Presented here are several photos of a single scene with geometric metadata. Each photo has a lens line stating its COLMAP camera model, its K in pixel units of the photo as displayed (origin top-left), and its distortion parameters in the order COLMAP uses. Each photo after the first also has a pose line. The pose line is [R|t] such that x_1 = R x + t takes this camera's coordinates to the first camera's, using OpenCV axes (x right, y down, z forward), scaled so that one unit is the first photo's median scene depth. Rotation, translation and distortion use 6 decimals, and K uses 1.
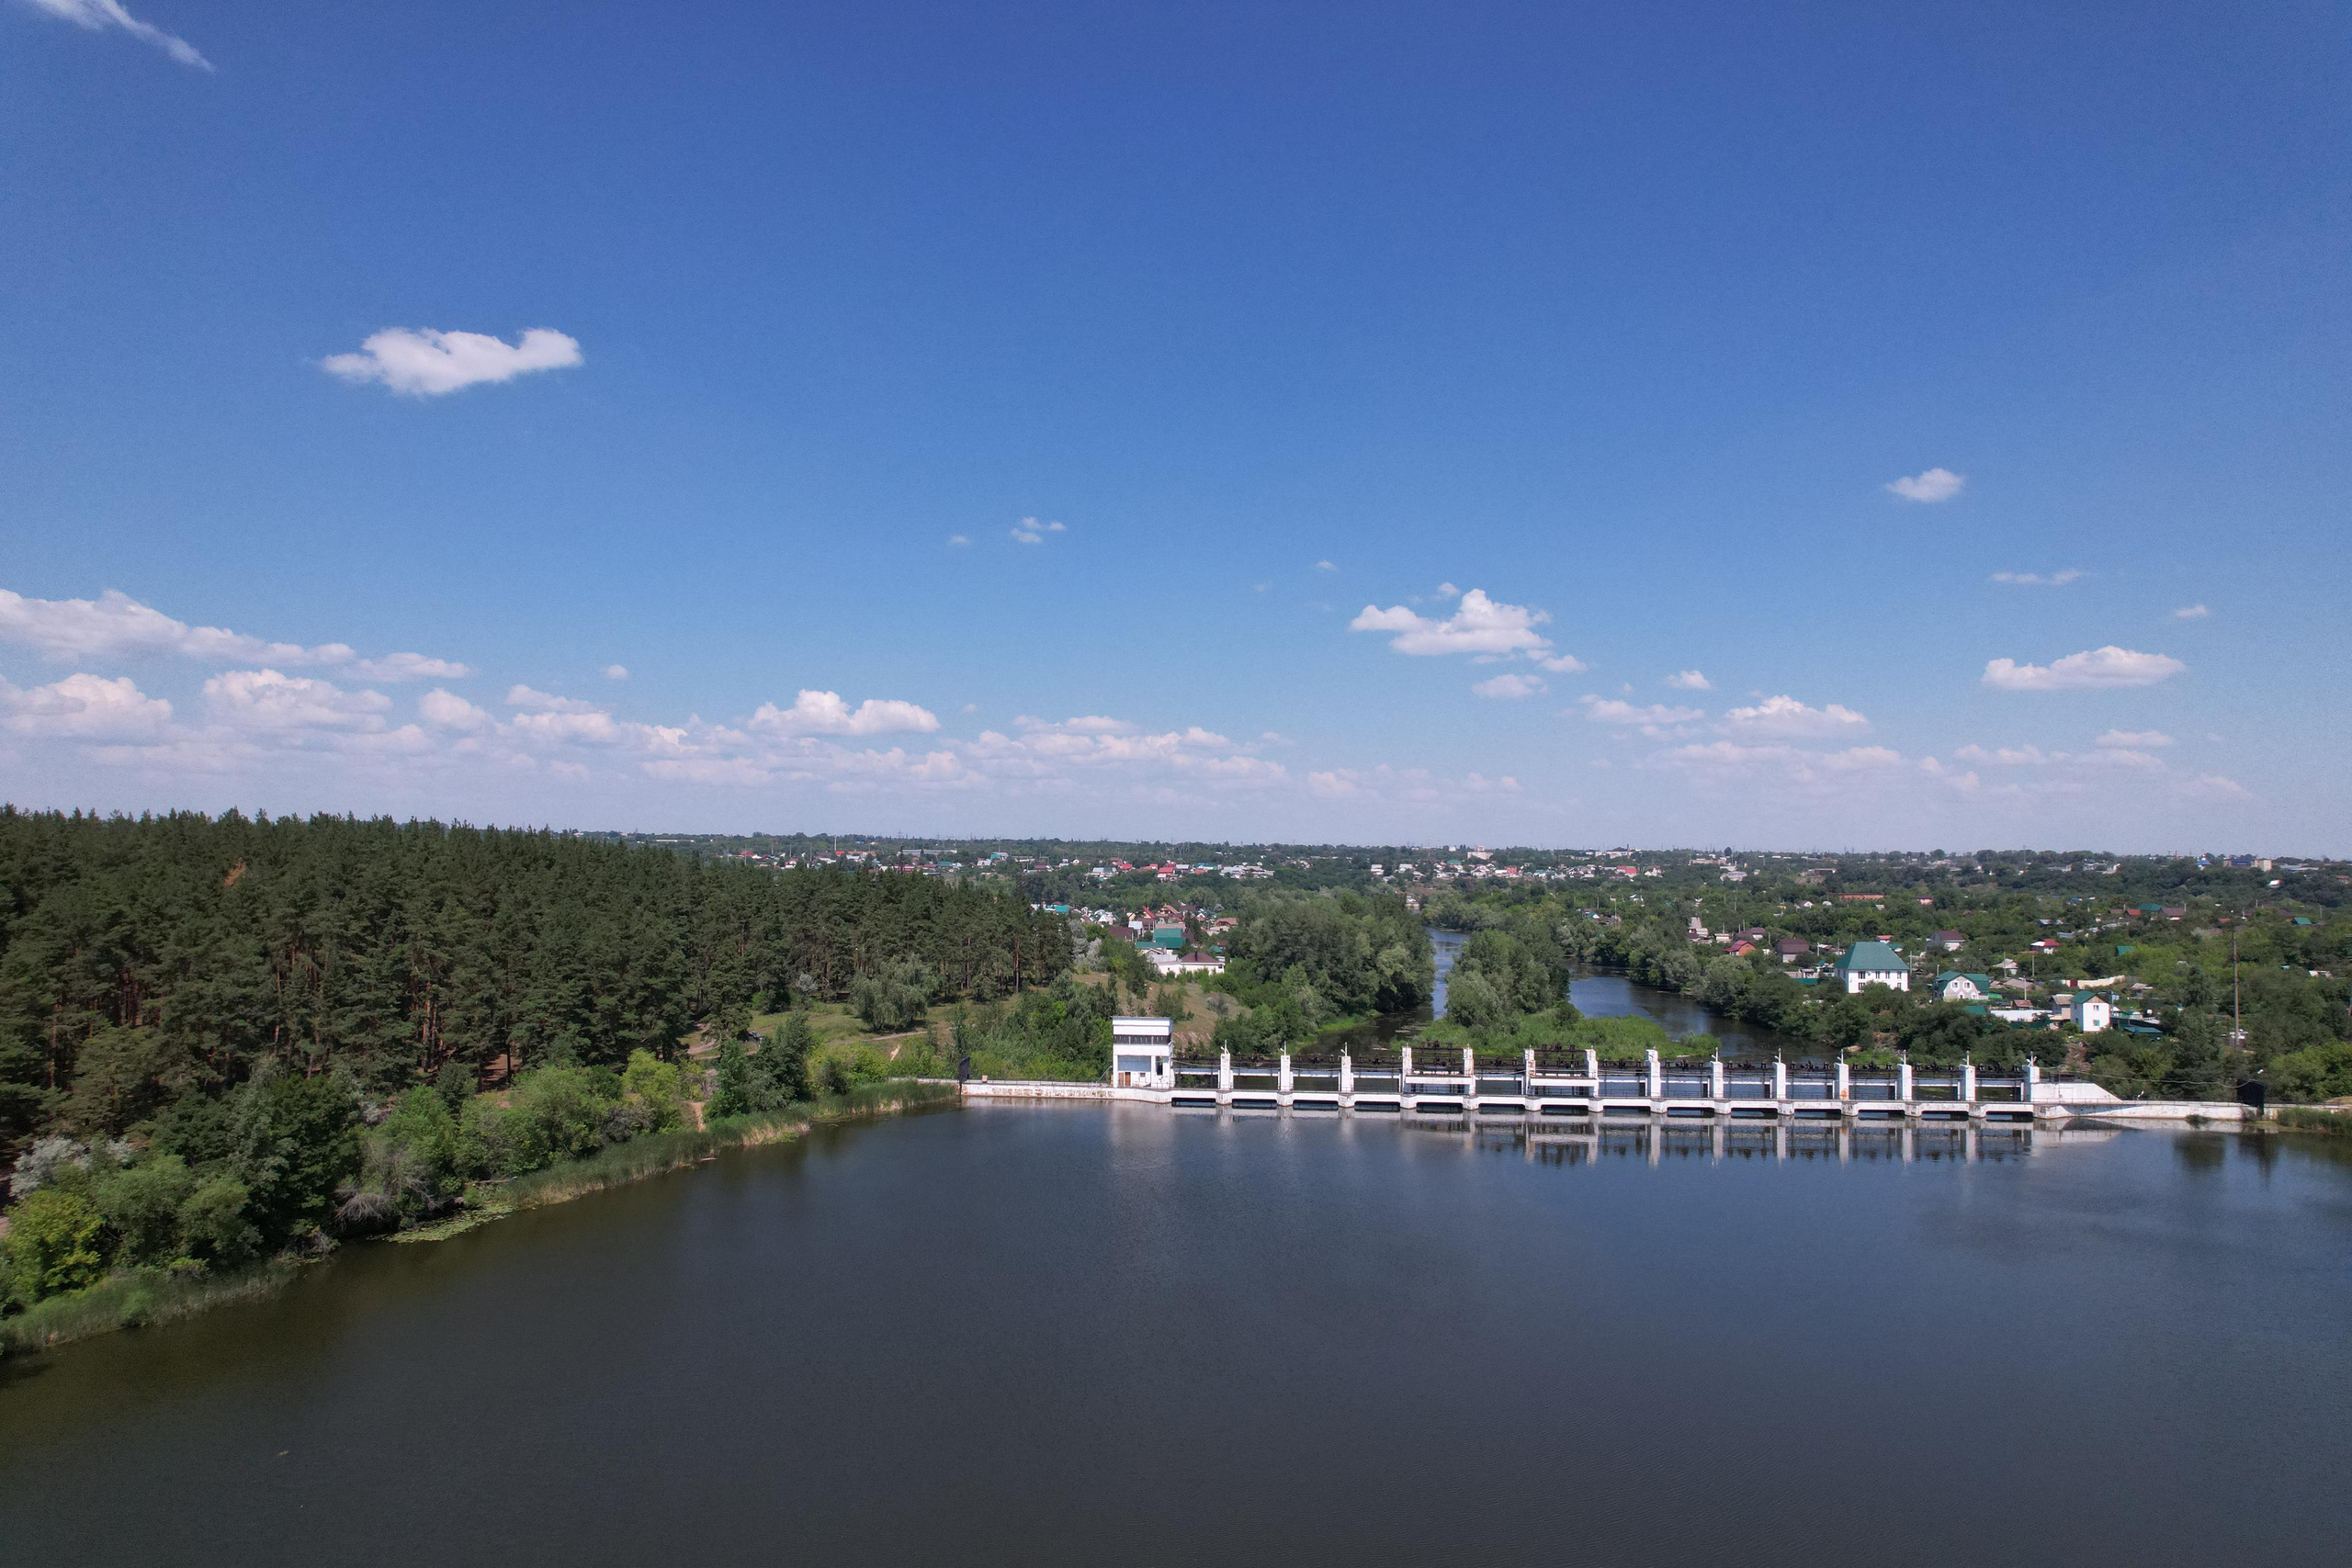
lens RADIAL K [[1515.2, 0, 1190.0], [0, 1515.2, 782.1], [0, 0, 1]] dist [-0.080256, 0.079495]
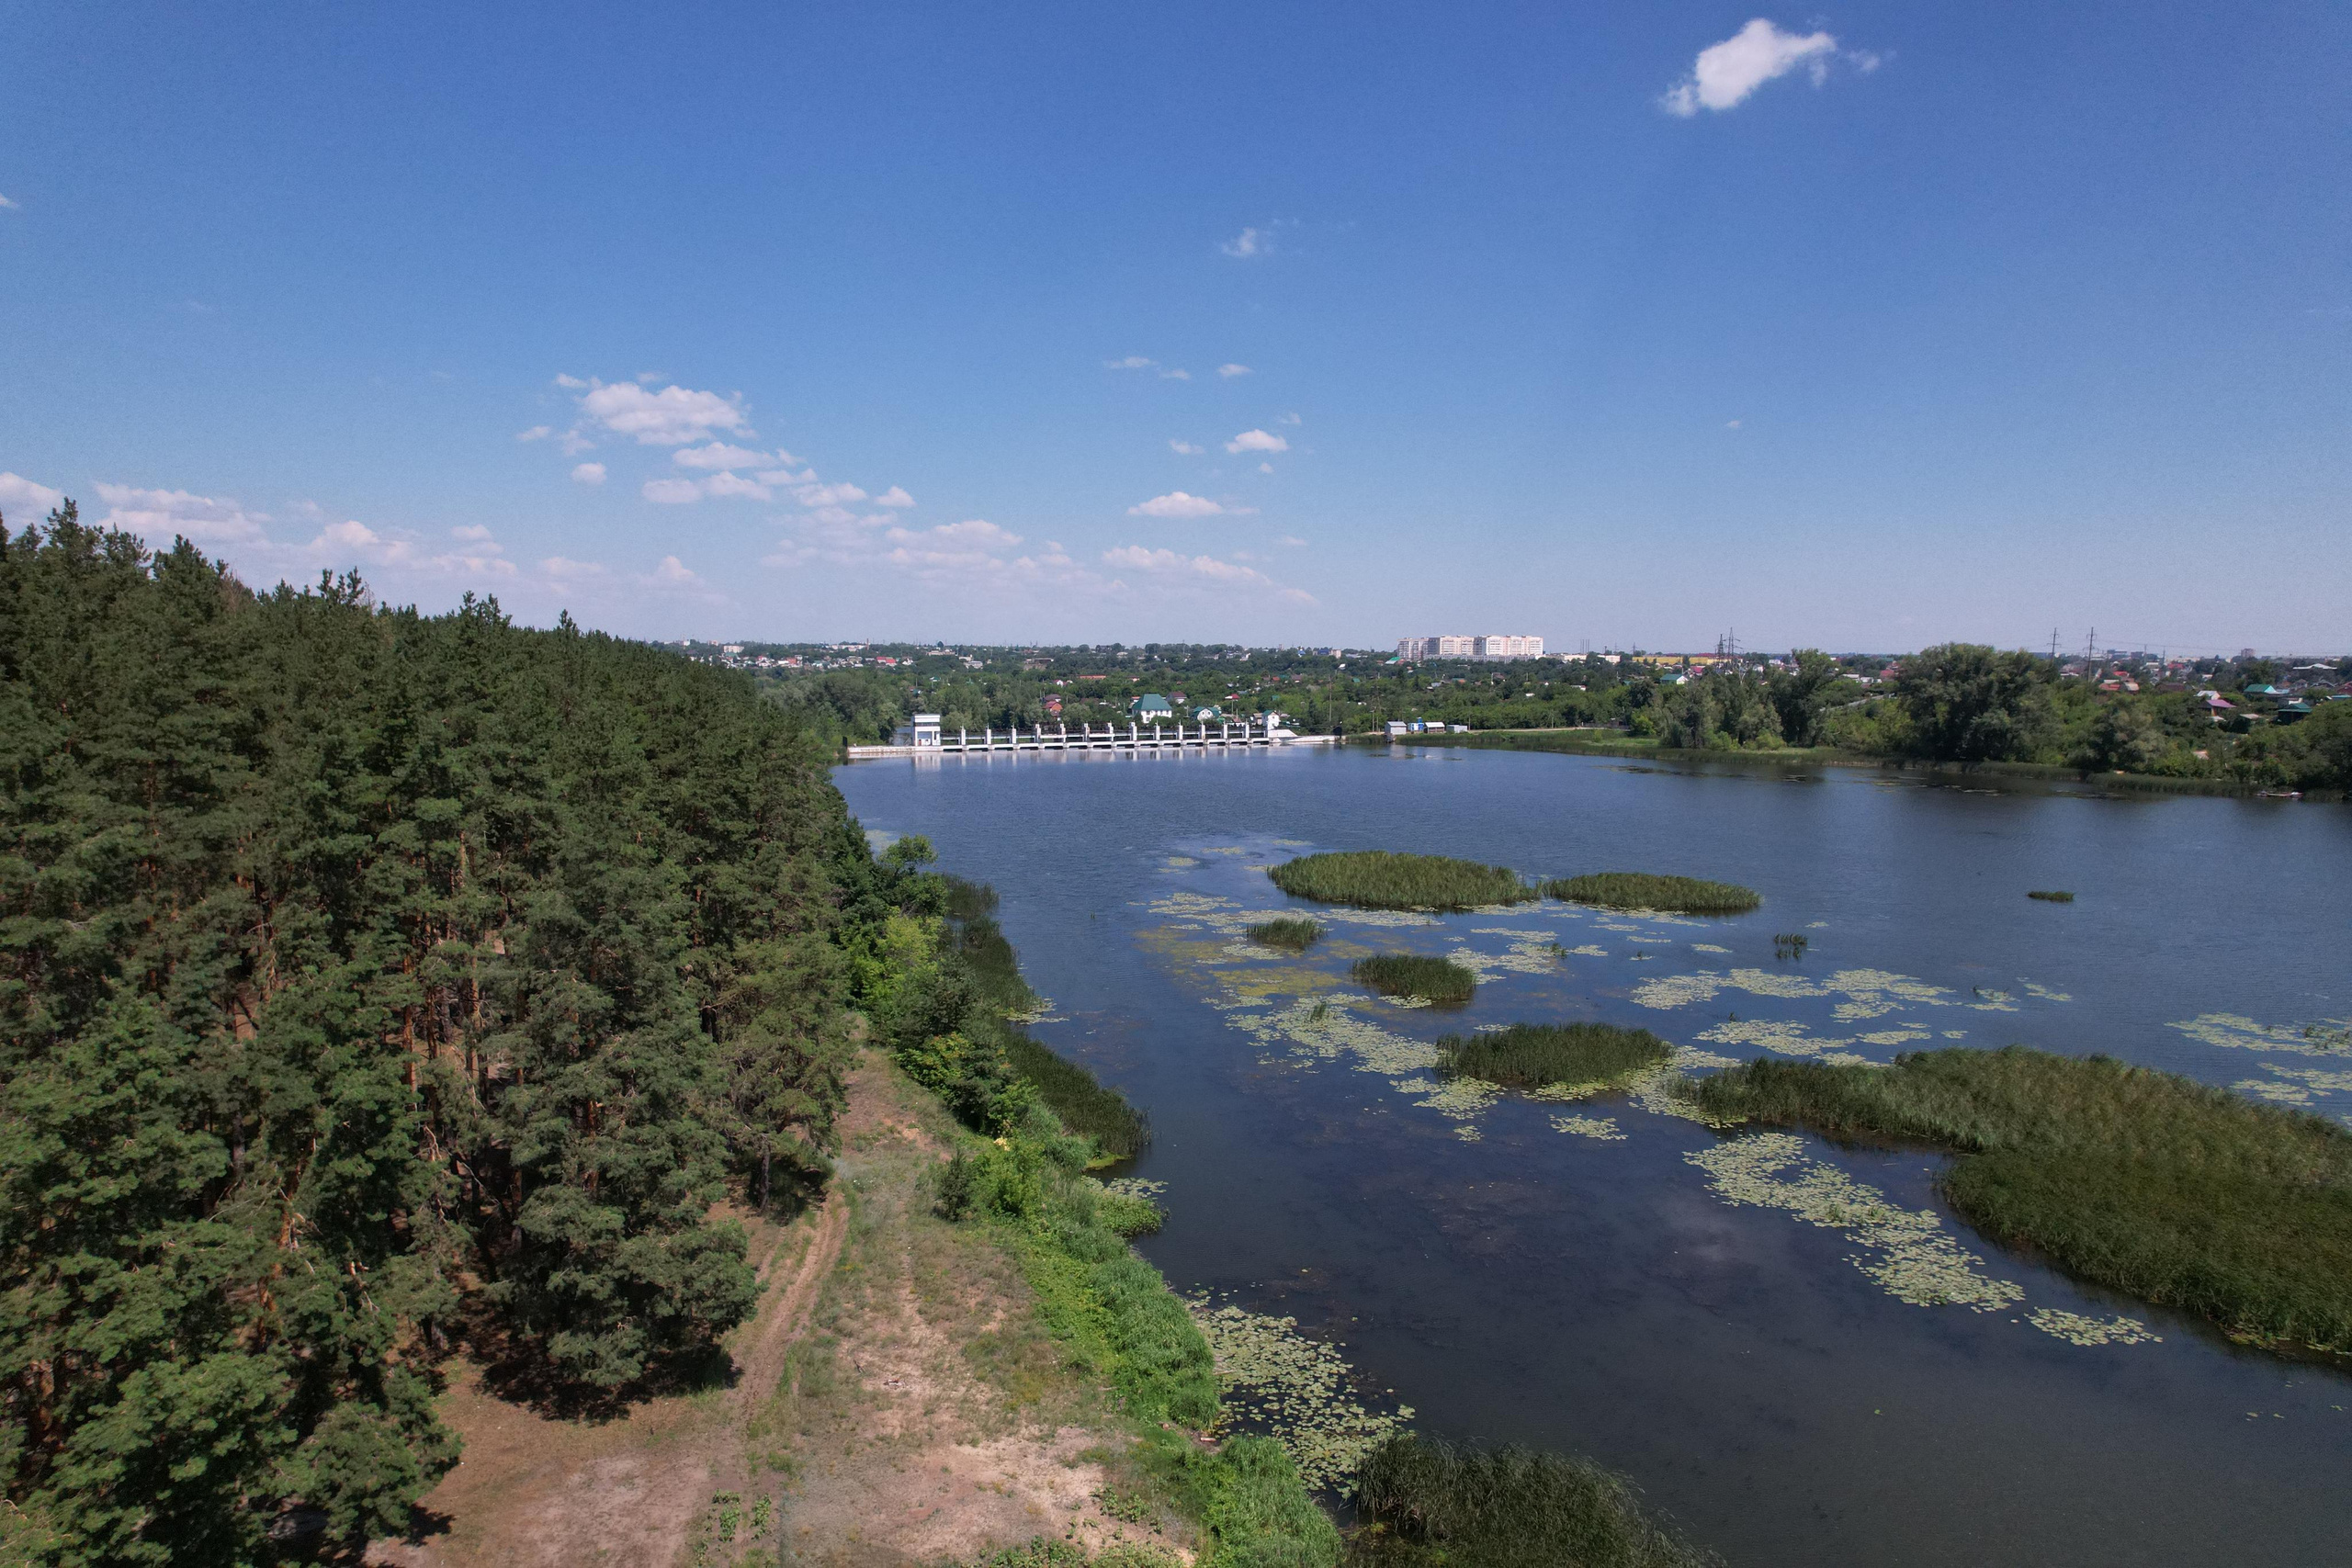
lens RADIAL K [[1494.8, 0, 1186.7], [0, 1494.8, 757.6], [0, 0, 1]] dist [-0.083111, 0.072427]
pose [[0.864006, -0.039799, 0.501907, -0.745389], [-0.020869, 0.993183, 0.114681, -0.038013], [-0.503049, -0.109559, 0.857285, -1.001688]]
